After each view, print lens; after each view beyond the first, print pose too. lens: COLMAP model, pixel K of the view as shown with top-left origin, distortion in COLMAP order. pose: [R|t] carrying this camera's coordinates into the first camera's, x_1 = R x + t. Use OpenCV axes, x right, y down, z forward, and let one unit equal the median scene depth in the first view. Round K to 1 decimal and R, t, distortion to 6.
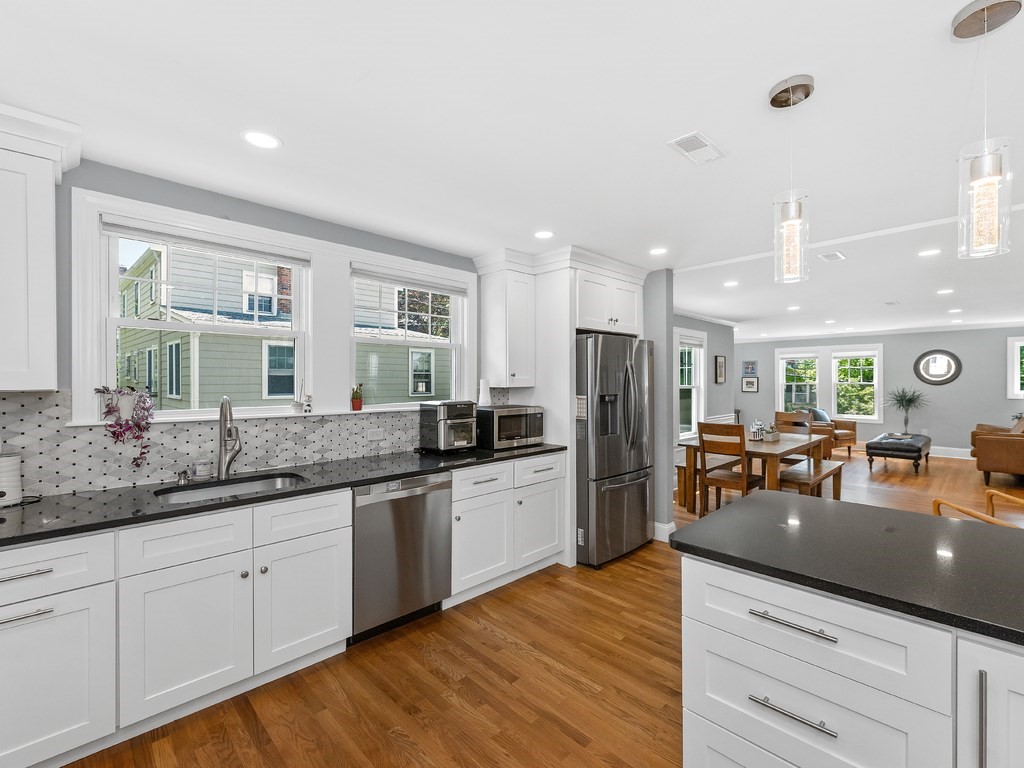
lens RADIAL K [[455.4, 0, 515.2], [0, 455.4, 382.6], [0, 0, 1]] dist [0.001920, -0.001271]
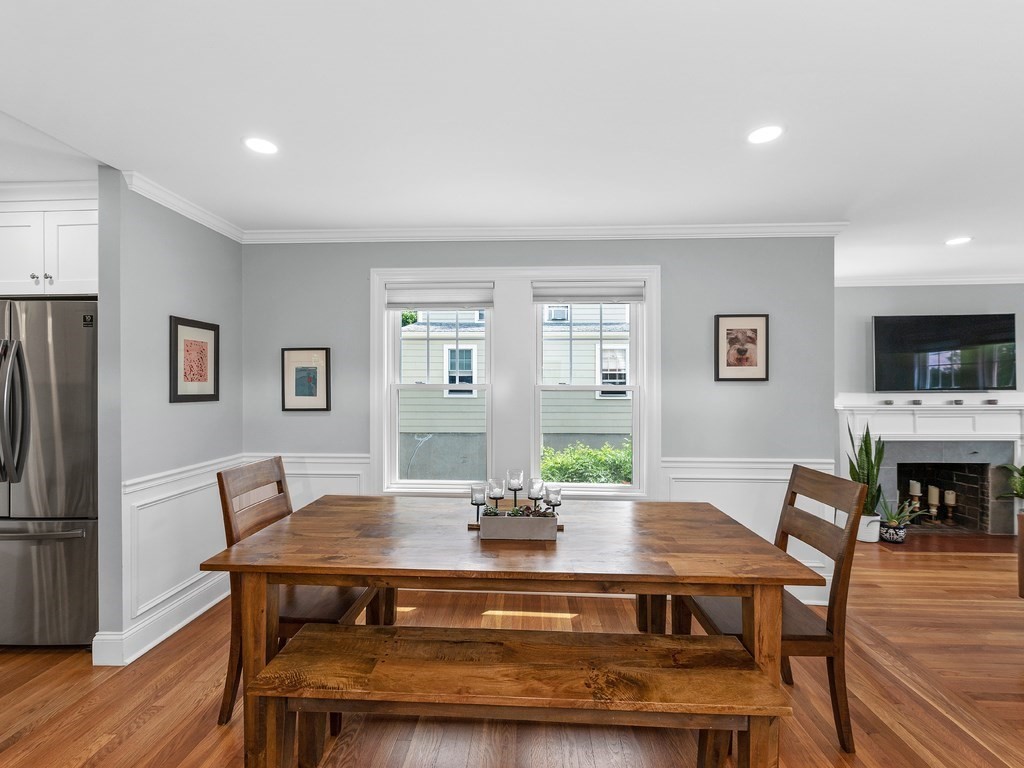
lens RADIAL K [[455.4, 0, 504.2], [0, 455.4, 386.0], [0, 0, 1]] dist [0.001920, -0.001271]
pose [[0.676448, 0.006436, -0.736463, 0.619925], [-0.005079, 0.999979, 0.004074, 0.005556], [0.736473, 0.000985, 0.676466, 0.568997]]
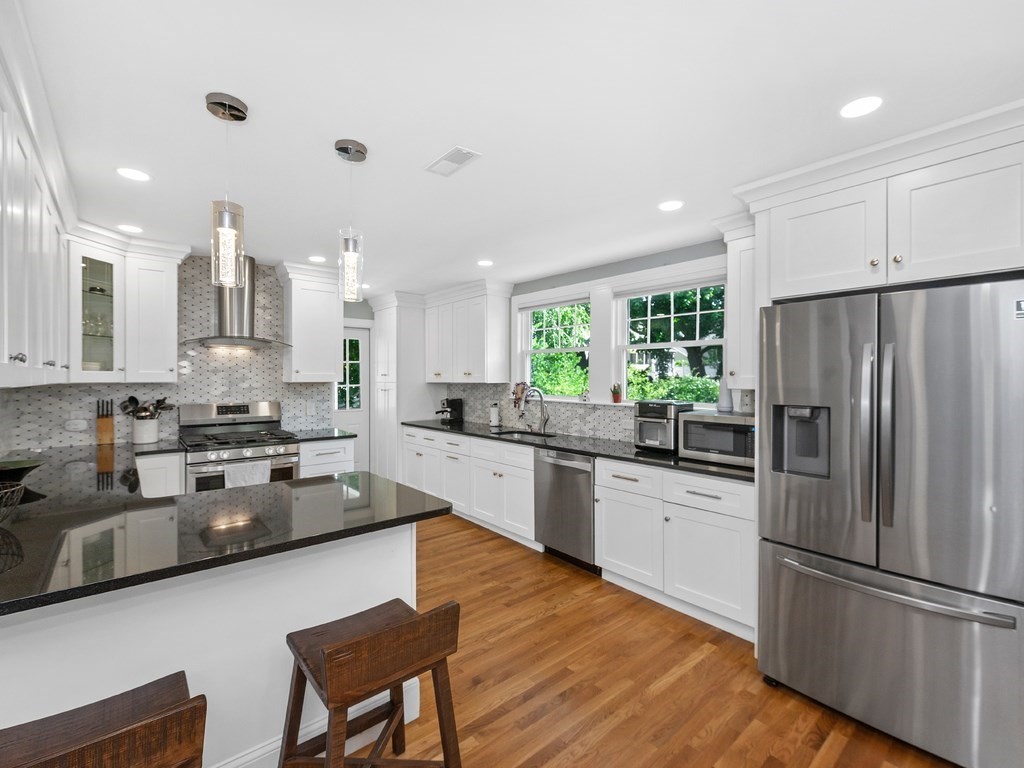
lens RADIAL K [[455.4, 0, 506.1], [0, 455.4, 380.1], [0, 0, 1]] dist [0.001920, -0.001271]
pose [[-0.071634, 0.003723, -0.997424, 0.424033], [-0.005484, 0.999976, 0.004126, -0.003009], [0.997416, 0.005765, -0.071612, 0.350140]]
